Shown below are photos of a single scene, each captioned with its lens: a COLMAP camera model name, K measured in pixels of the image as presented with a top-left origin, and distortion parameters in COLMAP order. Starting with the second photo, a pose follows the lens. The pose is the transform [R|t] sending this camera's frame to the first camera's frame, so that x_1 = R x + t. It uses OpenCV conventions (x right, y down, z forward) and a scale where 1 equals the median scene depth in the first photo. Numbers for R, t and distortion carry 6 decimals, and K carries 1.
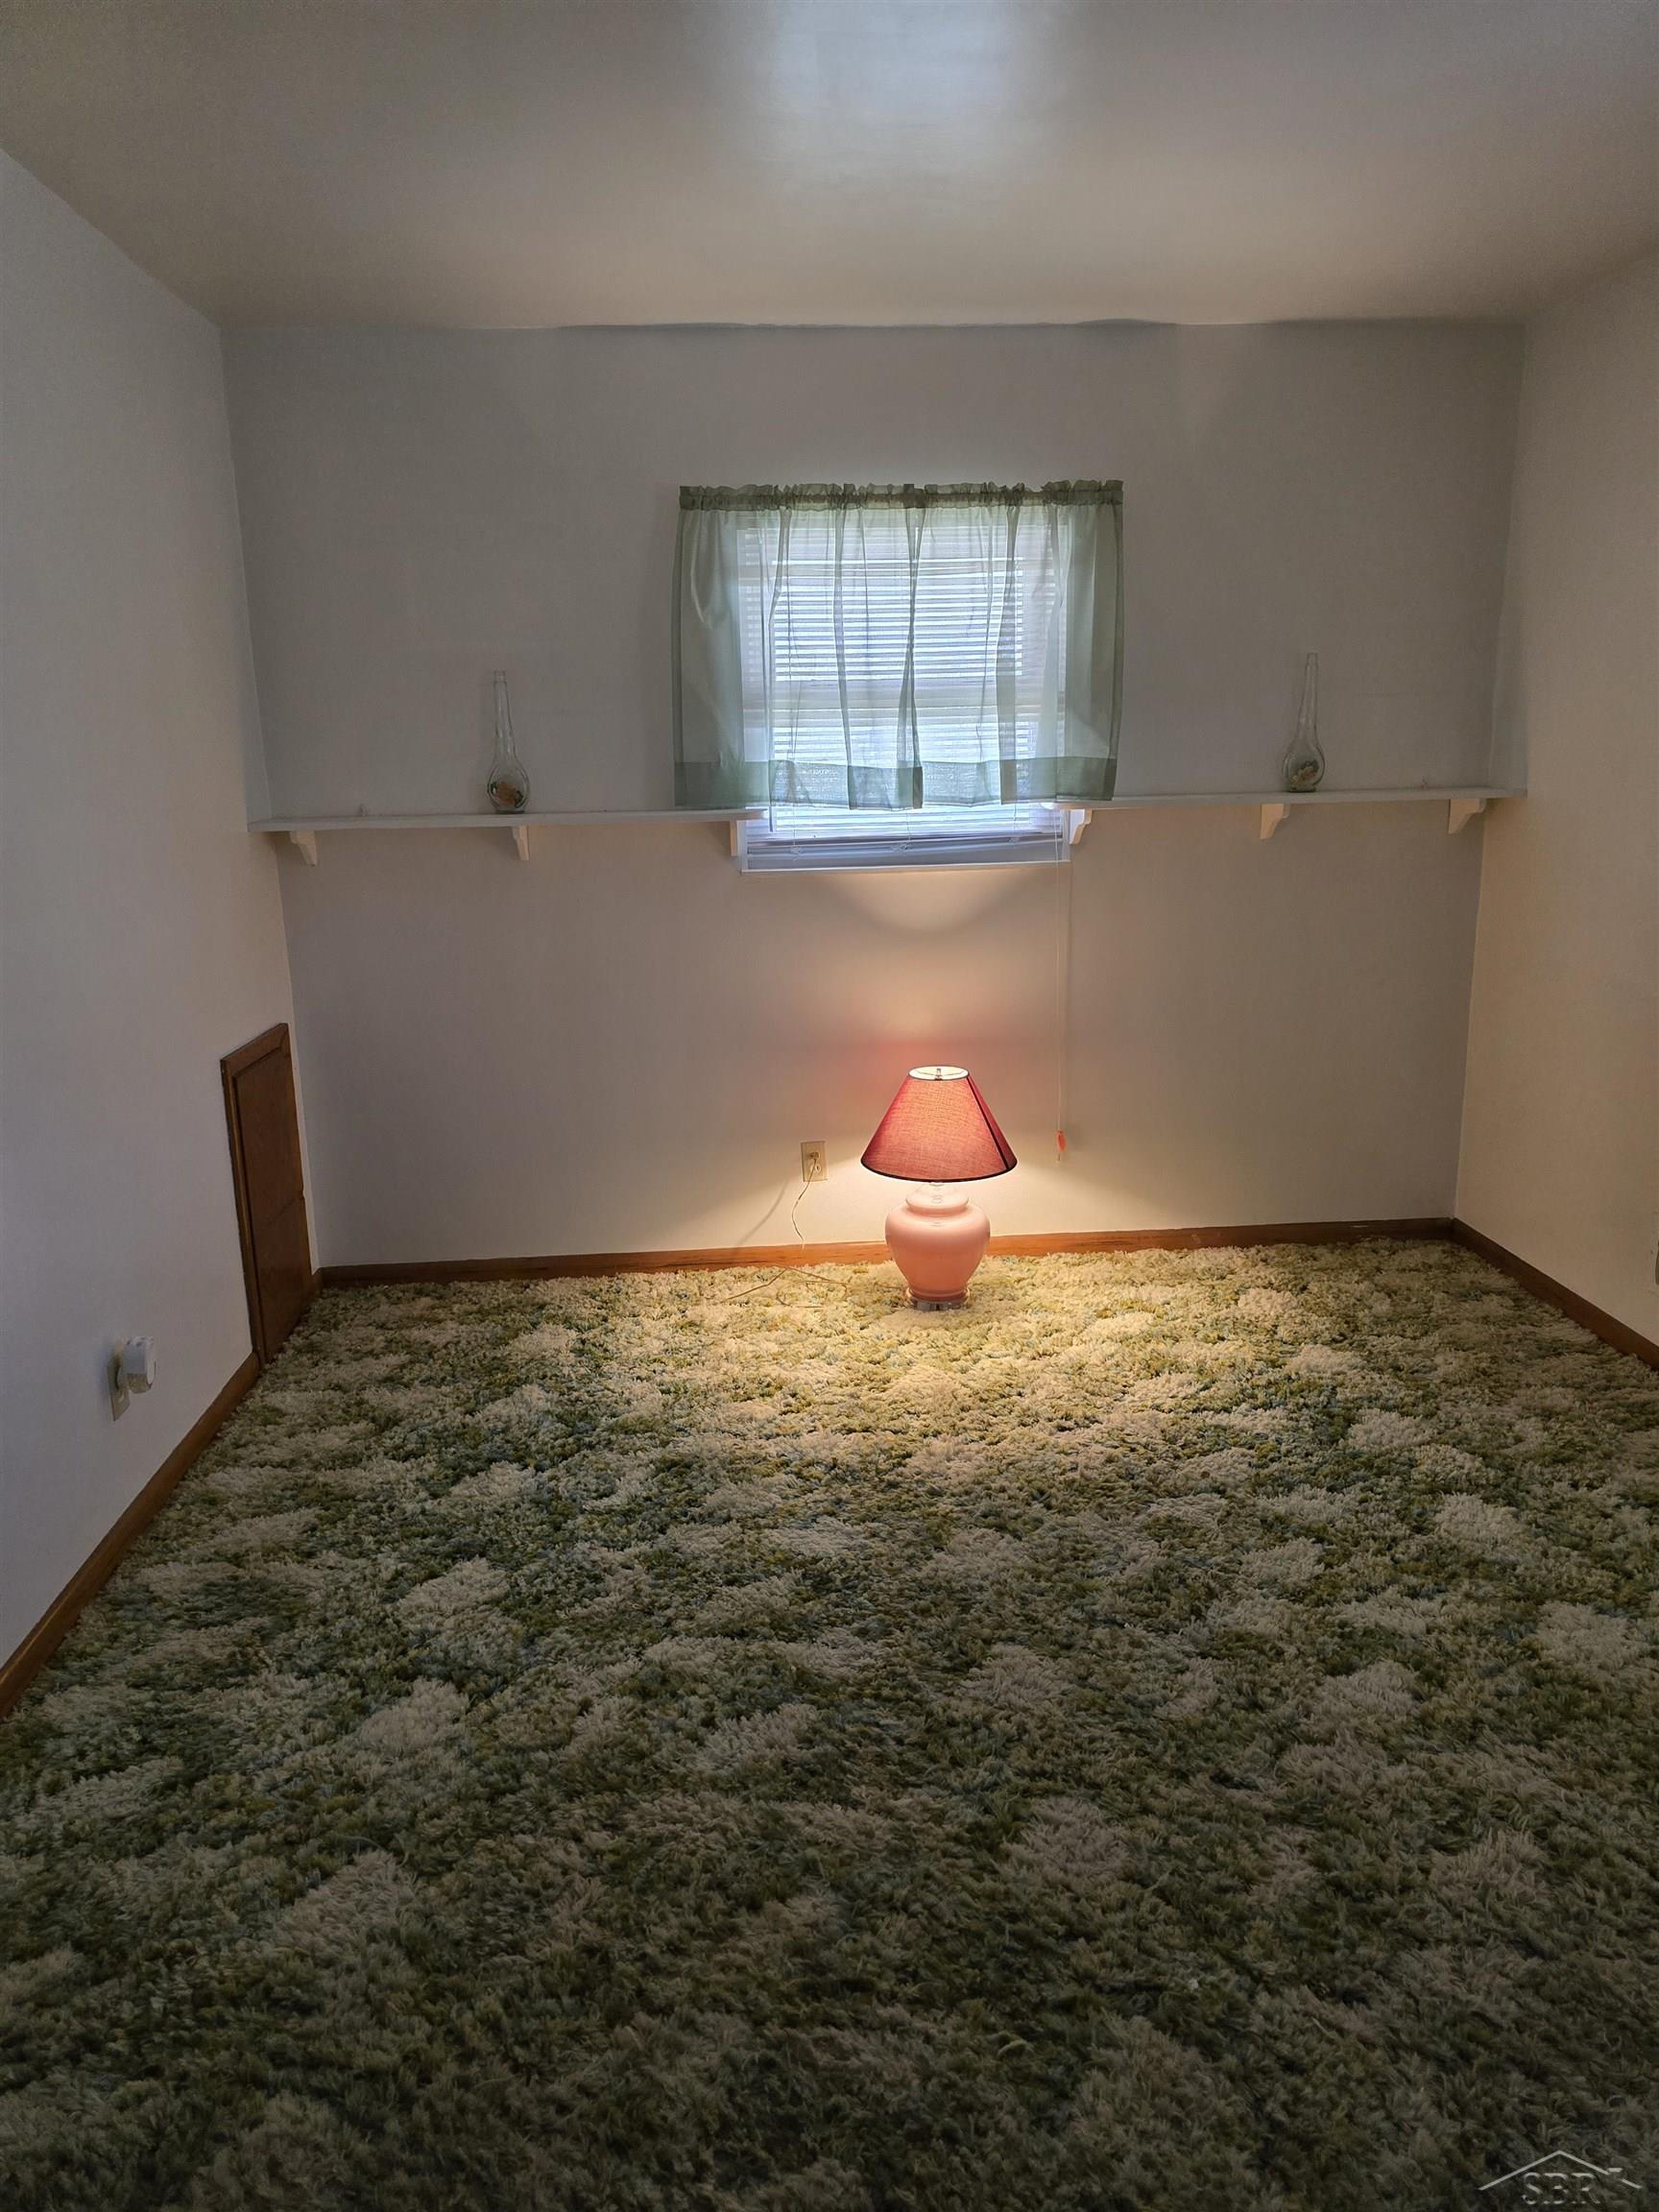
lens RADIAL K [[1470.8, 0, 829.5], [0, 1470.8, 1106.0], [0, 0, 1]] dist [0.133076, -0.198969]
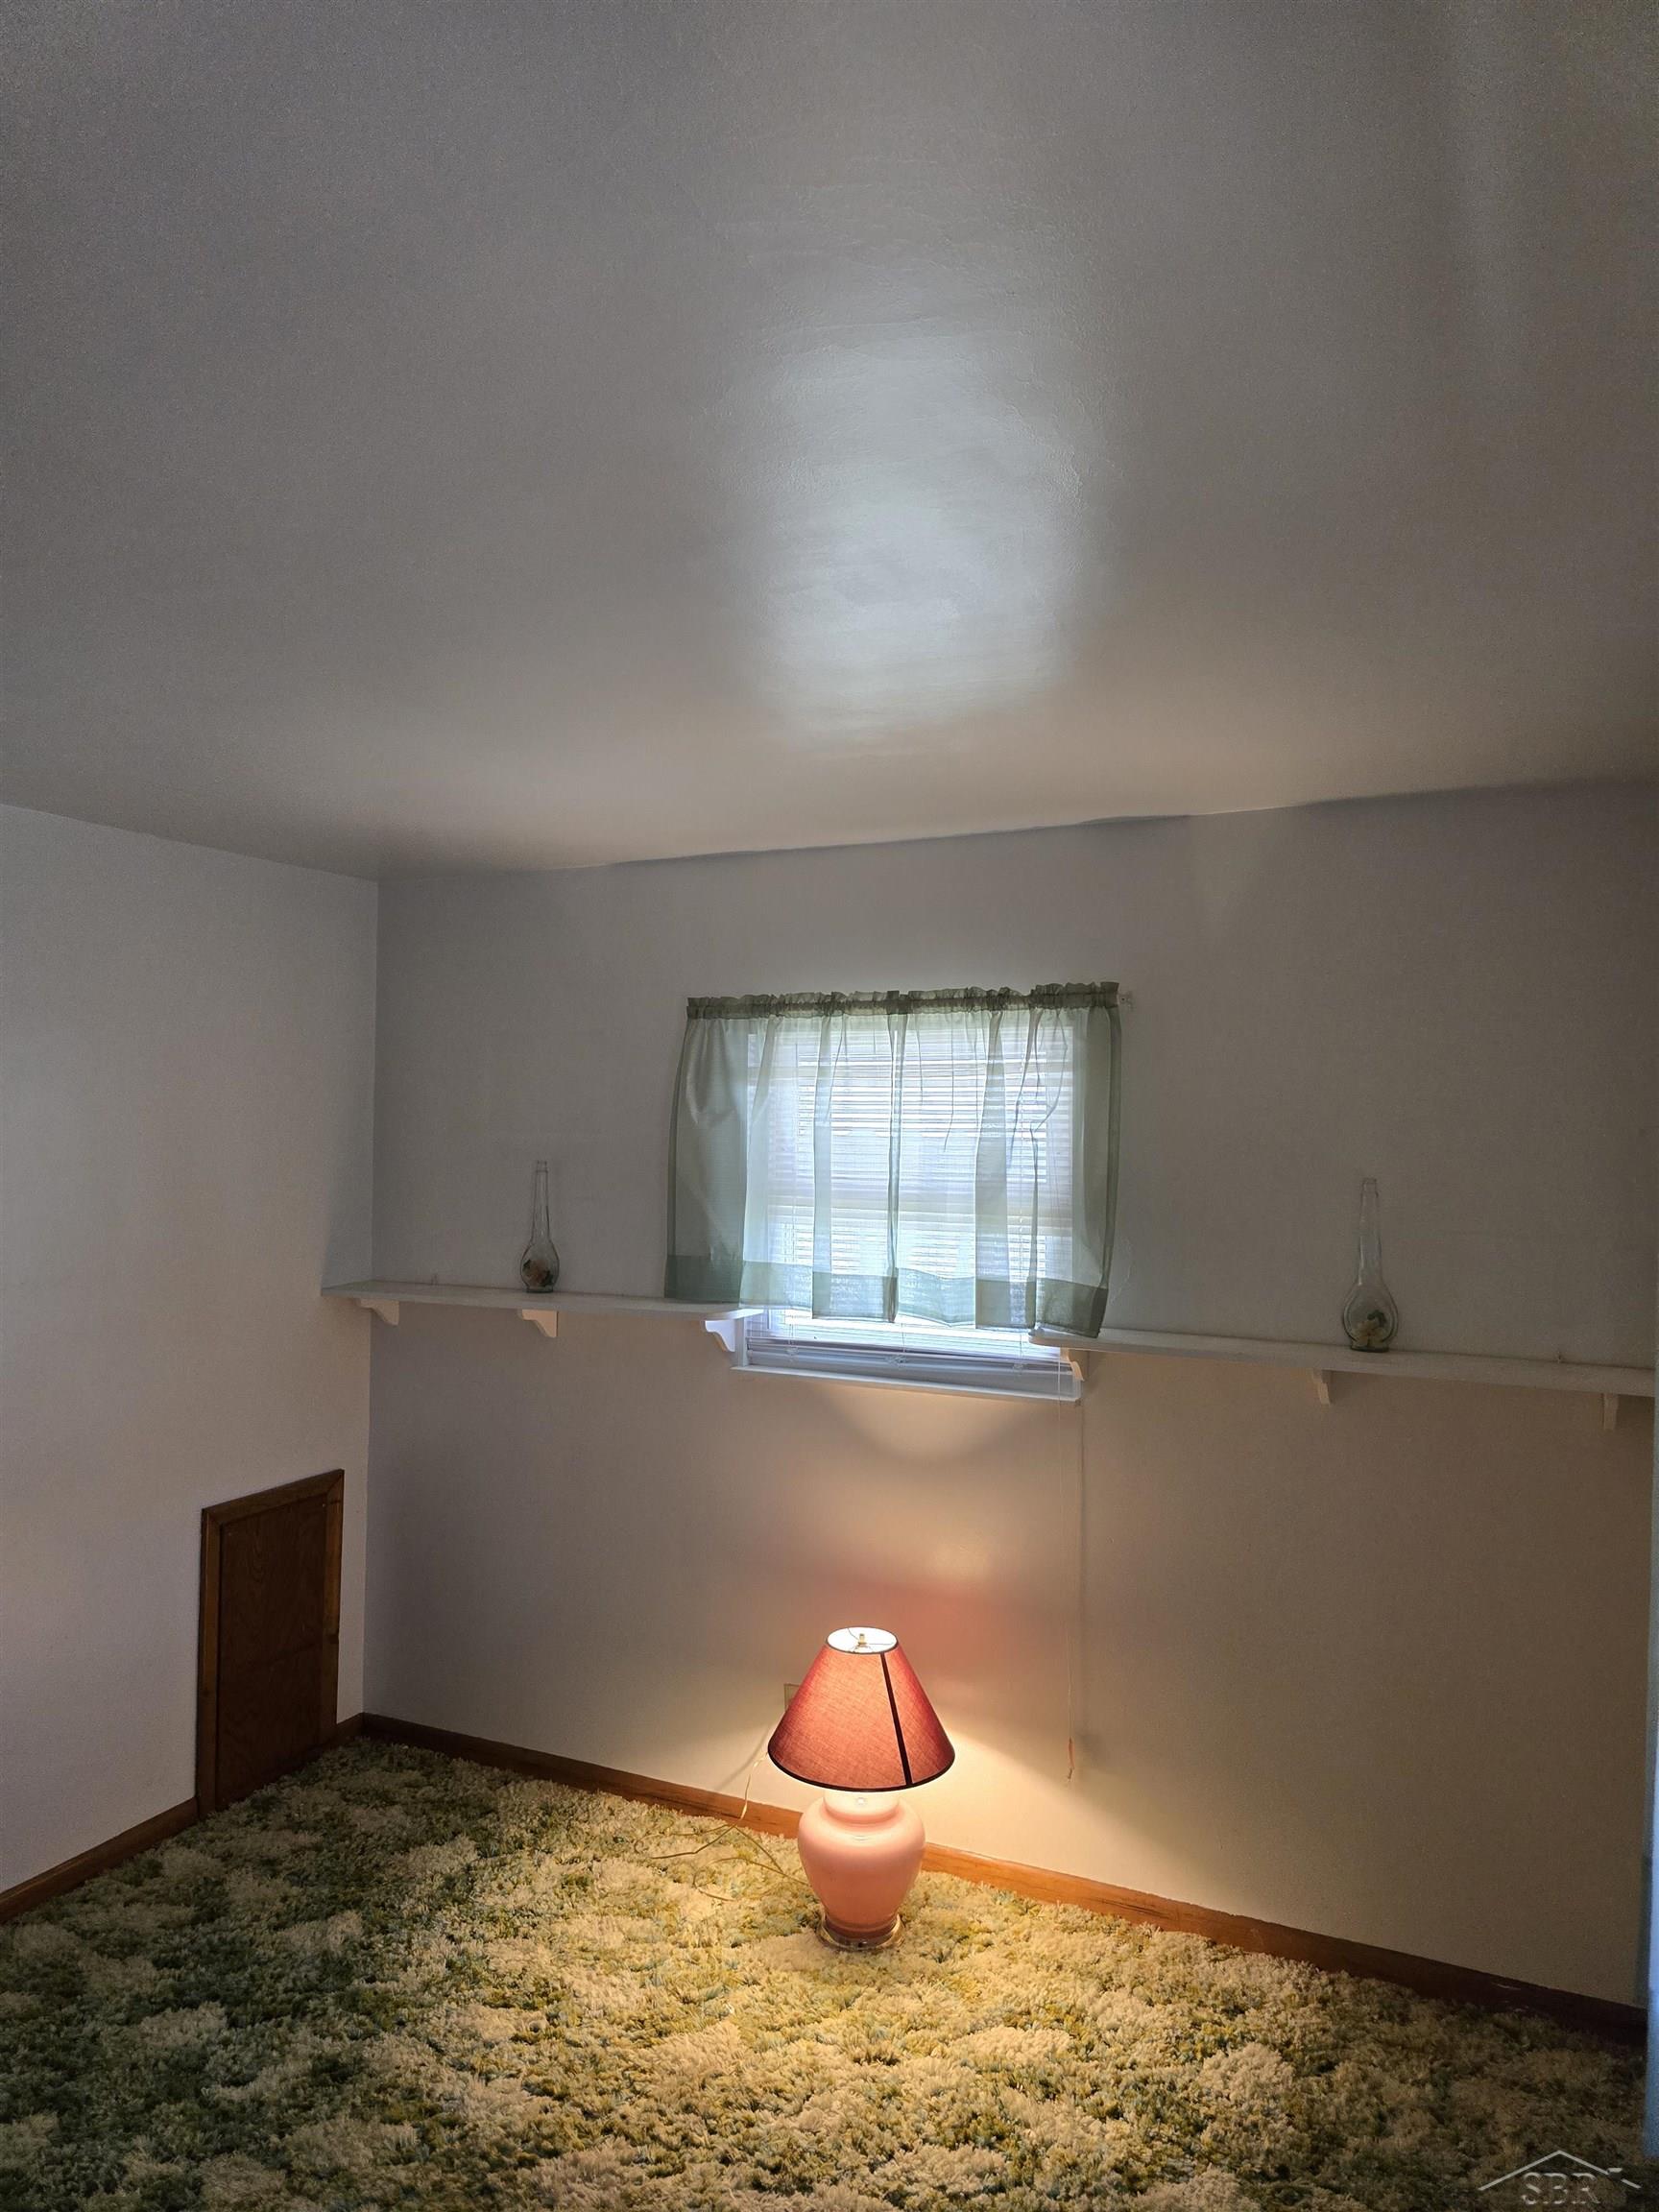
lens RADIAL K [[1486.5, 0, 829.5], [0, 1486.5, 1106.0], [0, 0, 1]] dist [0.055859, -0.047242]
pose [[0.866686, 0.021866, -0.498374, 0.485739], [-0.141422, 0.968822, -0.203430, -0.143551], [0.478388, 0.246791, 0.842757, 0.196212]]
